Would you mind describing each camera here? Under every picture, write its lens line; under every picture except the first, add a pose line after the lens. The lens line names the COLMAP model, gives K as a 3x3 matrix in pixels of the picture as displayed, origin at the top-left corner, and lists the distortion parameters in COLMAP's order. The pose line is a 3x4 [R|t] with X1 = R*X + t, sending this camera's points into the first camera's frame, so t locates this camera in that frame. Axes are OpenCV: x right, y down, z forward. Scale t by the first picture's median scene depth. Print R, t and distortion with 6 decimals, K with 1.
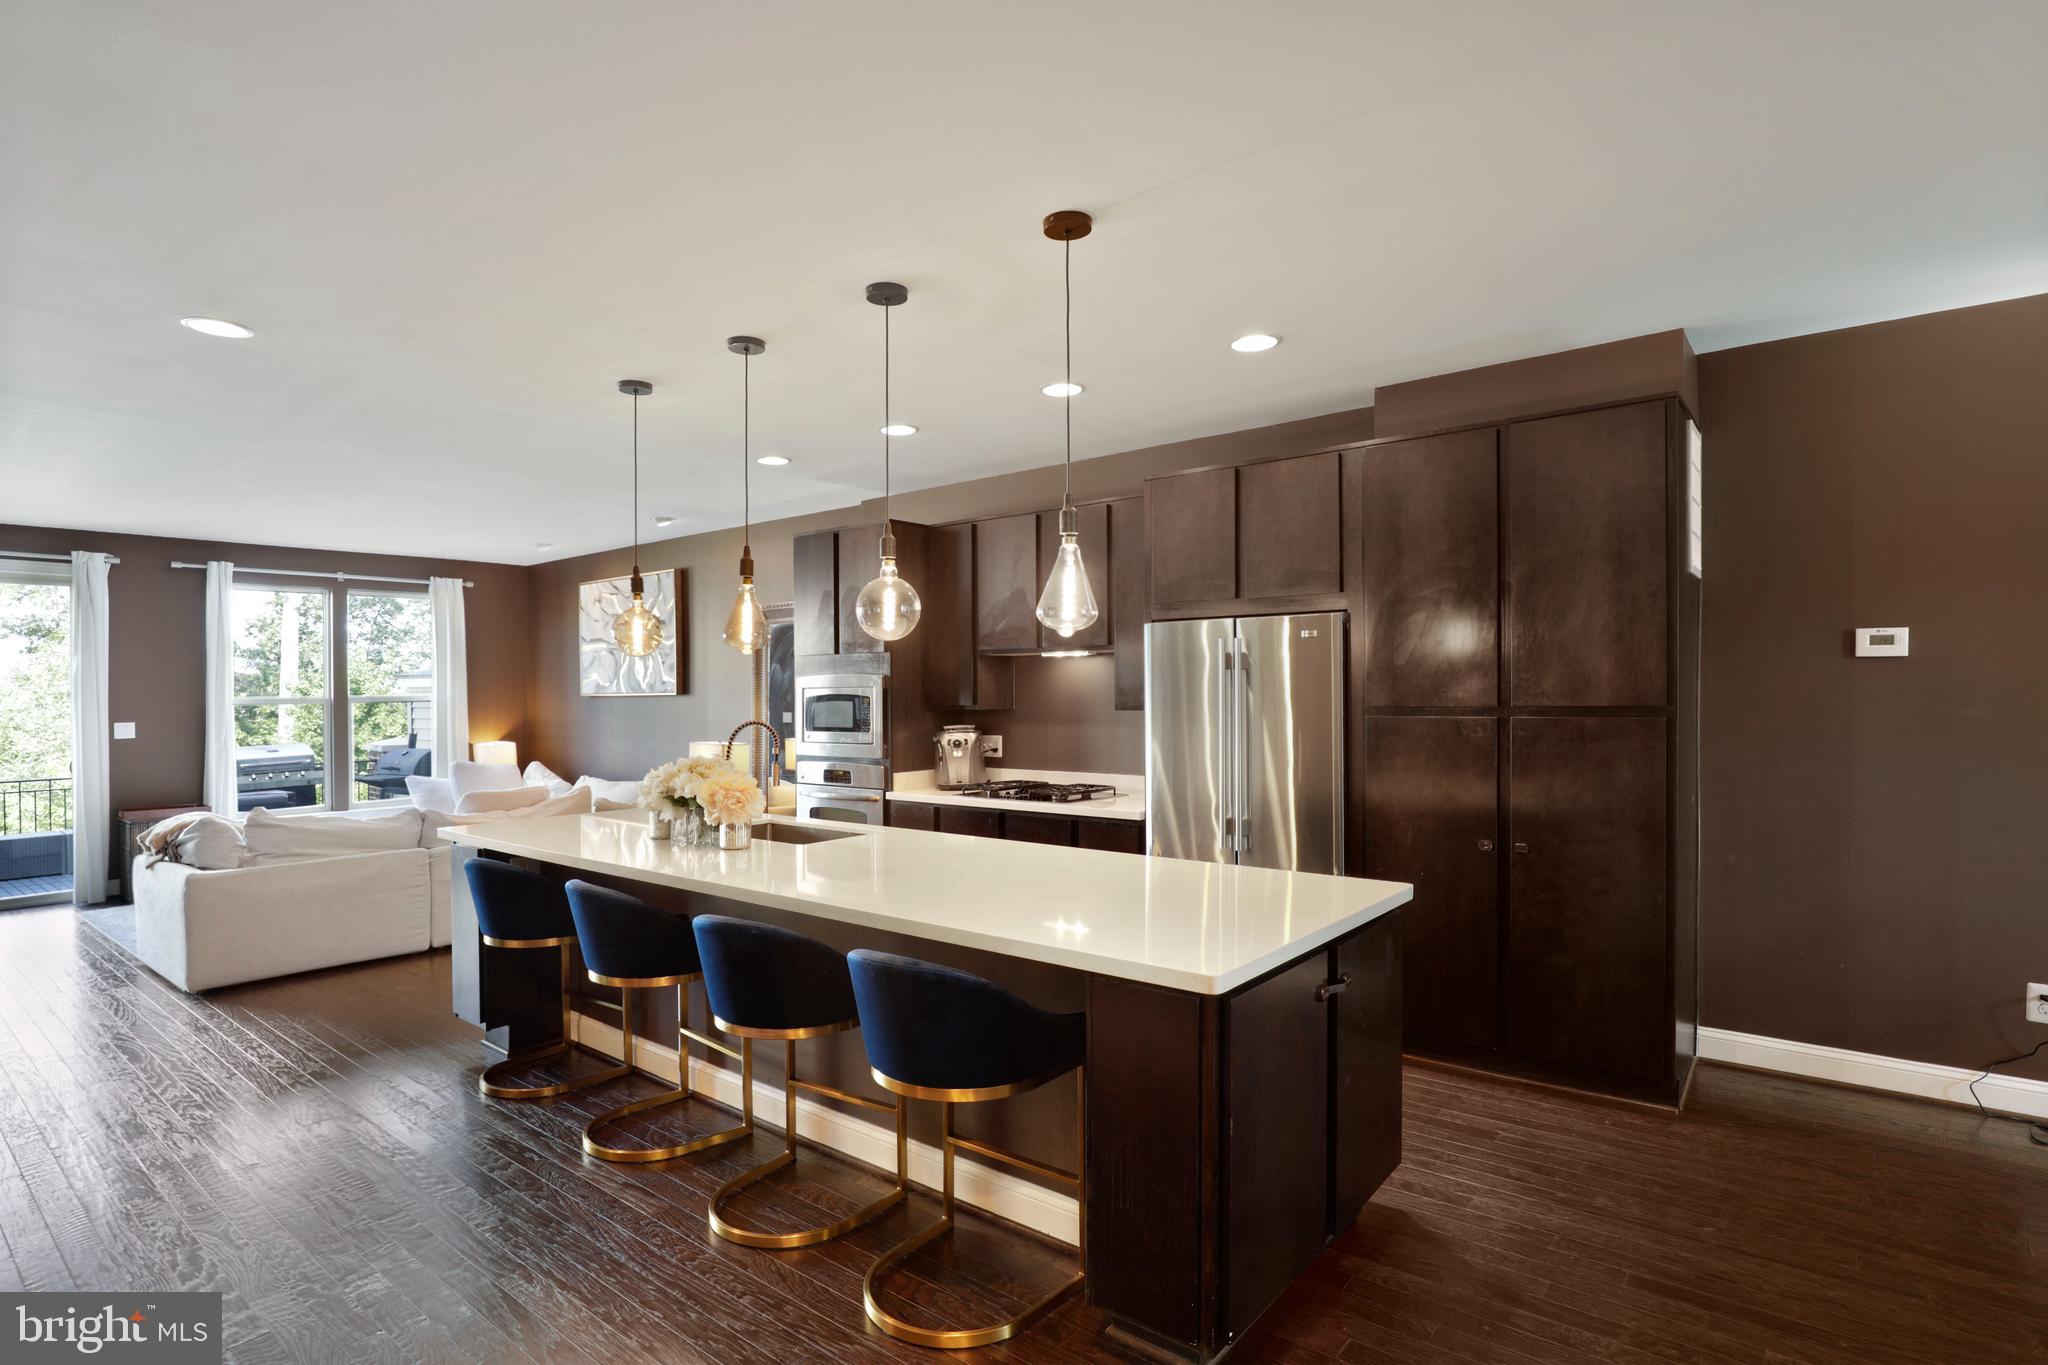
lens RADIAL K [[1021.8, 0, 1024.0], [0, 1021.8, 682.5], [0, 0, 1]] dist [-0.024509, 0.001069]
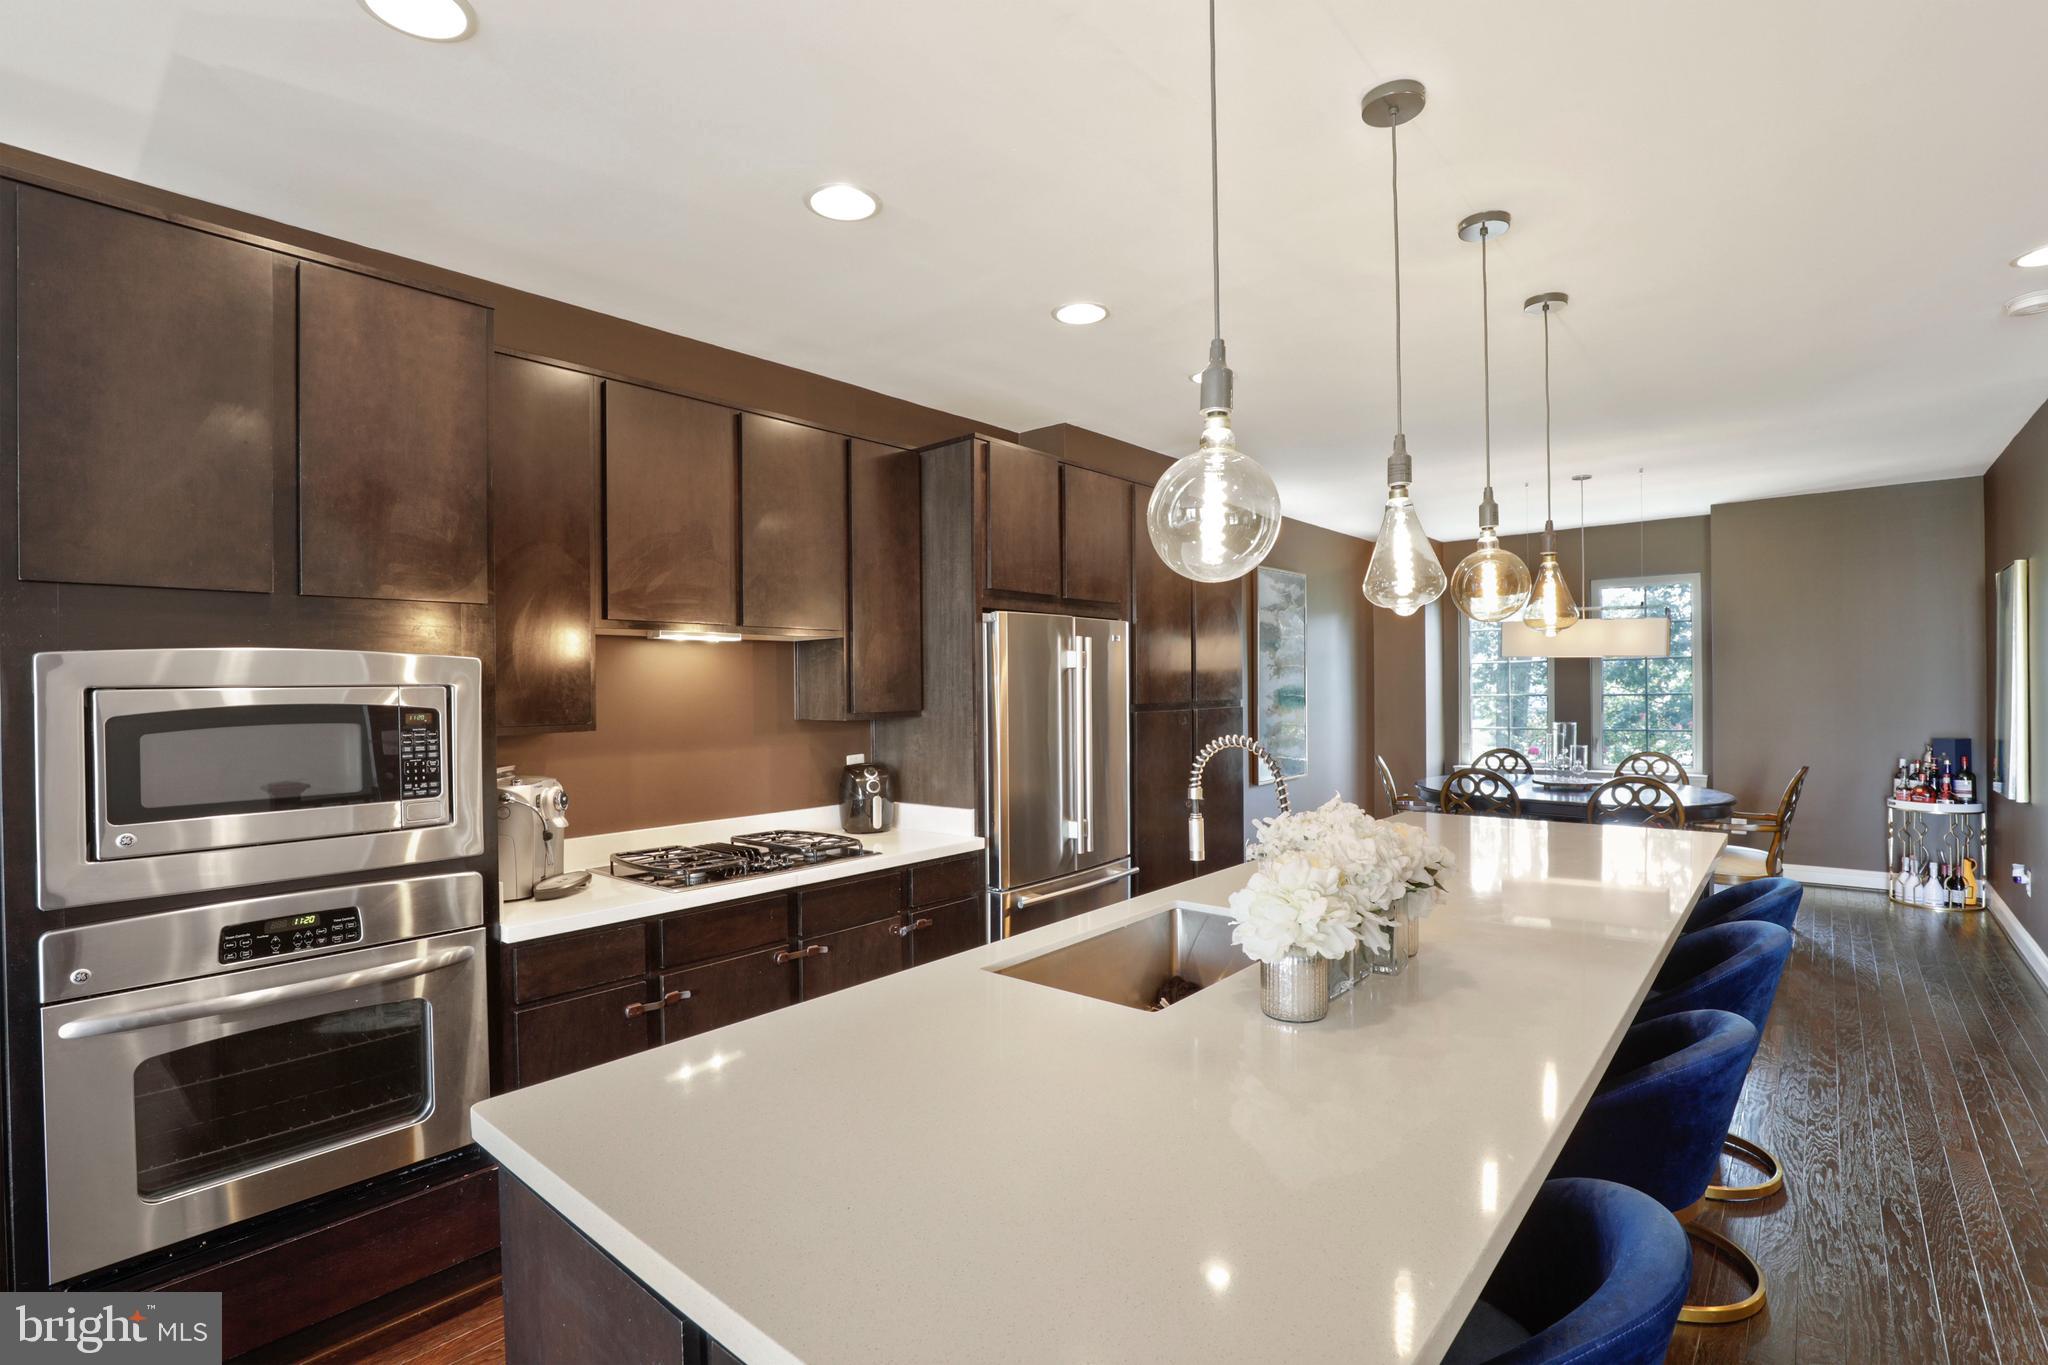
lens RADIAL K [[936.2, 0, 1030.3], [0, 936.2, 700.1], [0, 0, 1]] dist [-0.027371, 0.000417]
pose [[0.031376, -0.000986, 0.999507, -0.777832], [0.007222, 0.999974, 0.000760, 0.018123], [-0.999482, 0.007195, 0.031382, 1.140454]]
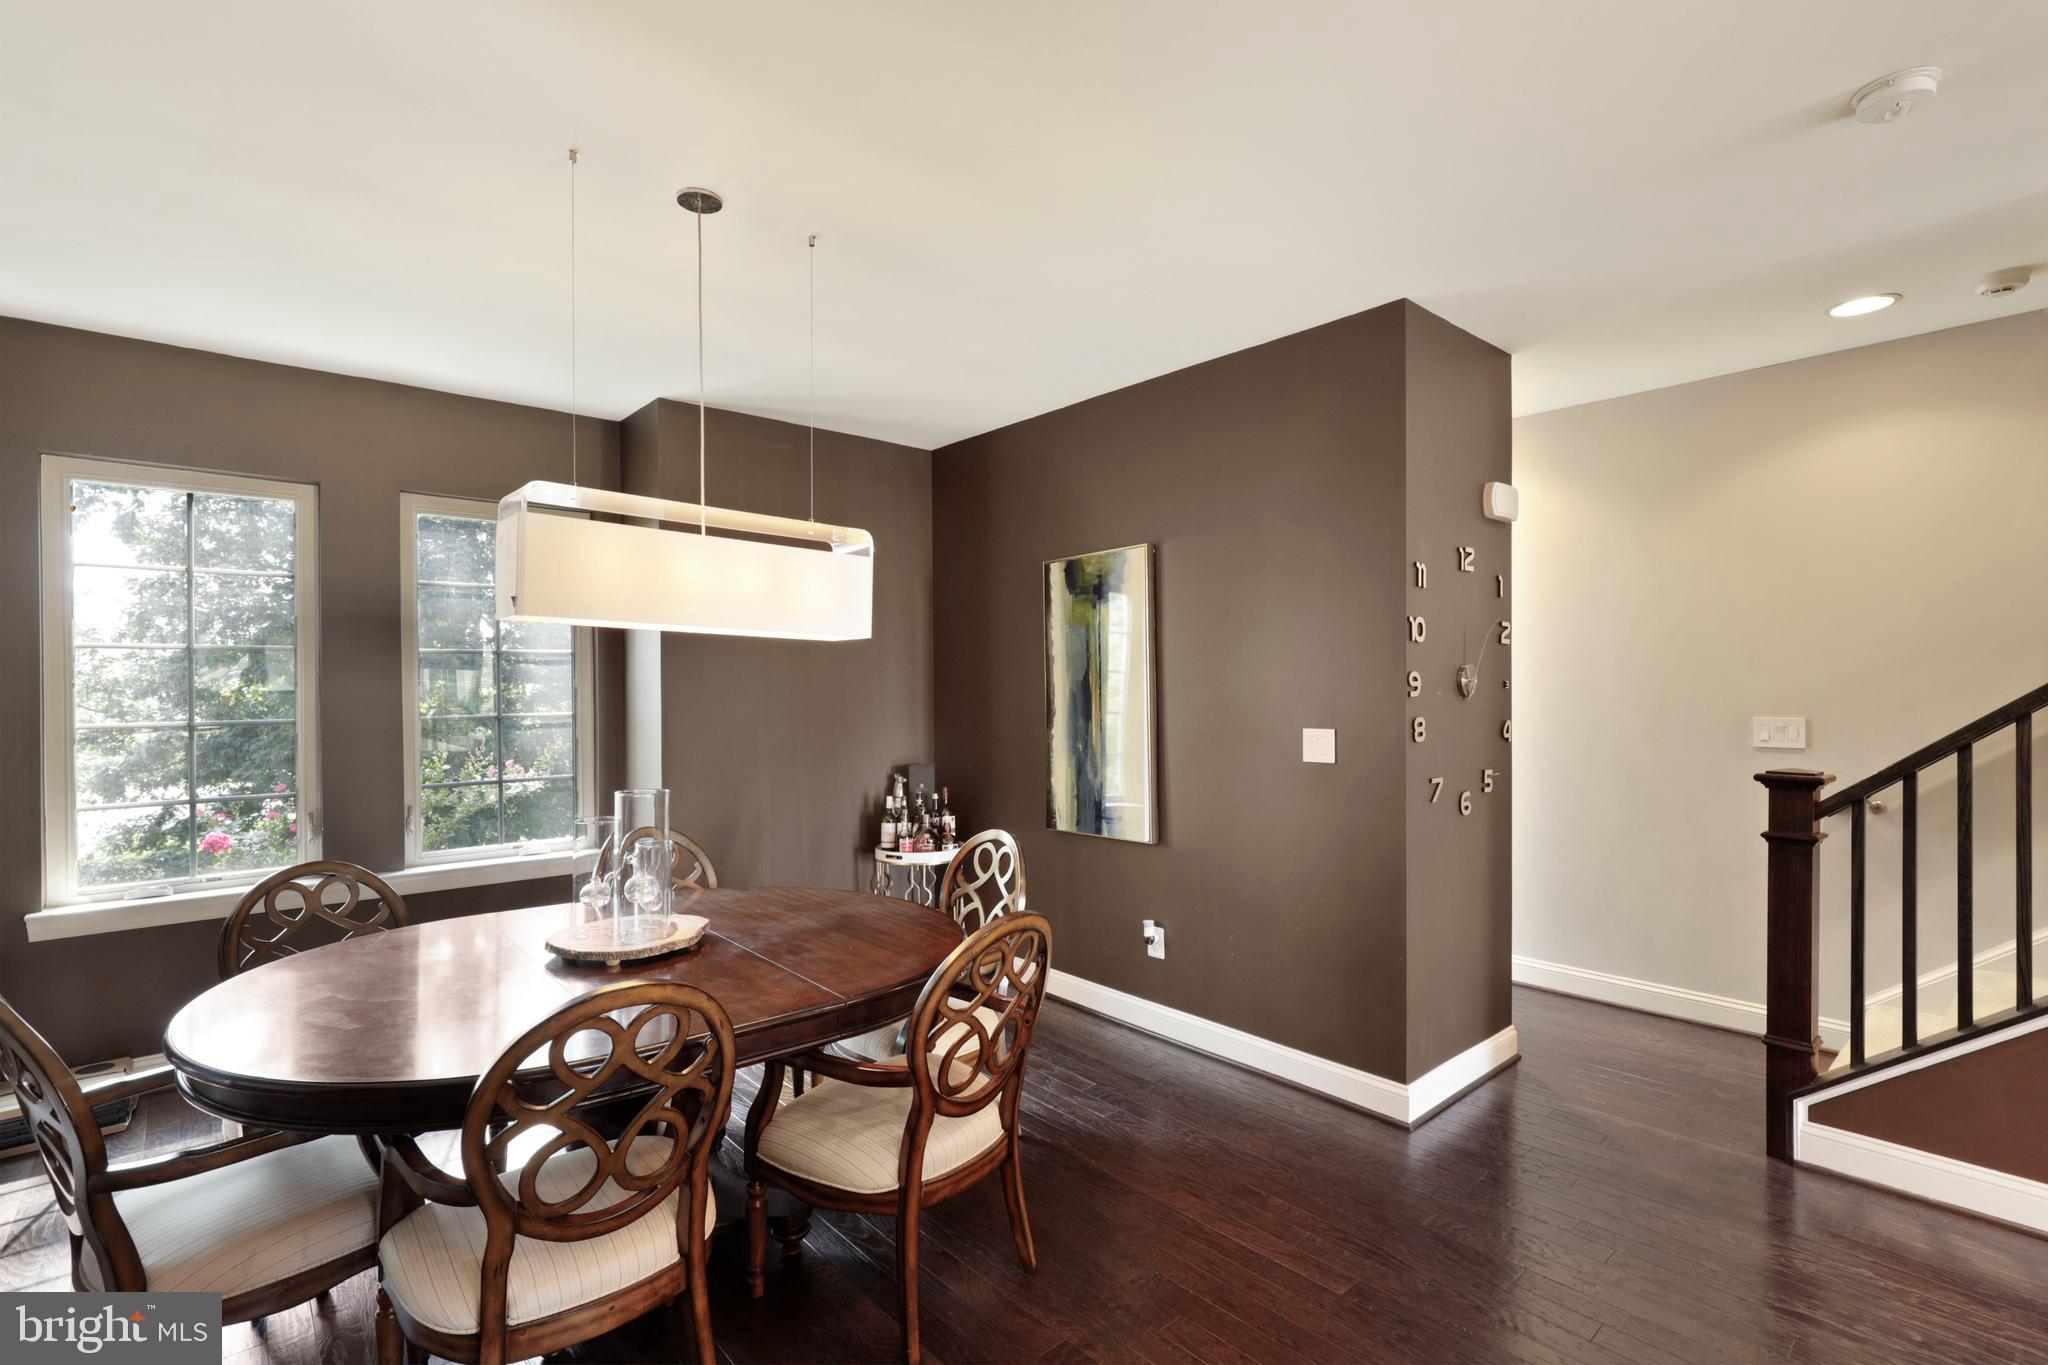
lens RADIAL K [[939.9, 0, 1029.2], [0, 939.9, 699.5], [0, 0, 1]] dist [-0.007982, -0.000015]
pose [[-0.986826, 0.013667, 0.161210, 0.438787], [0.013675, 0.999906, -0.001058, 0.008893], [-0.161209, 0.001160, -0.986920, 0.876280]]
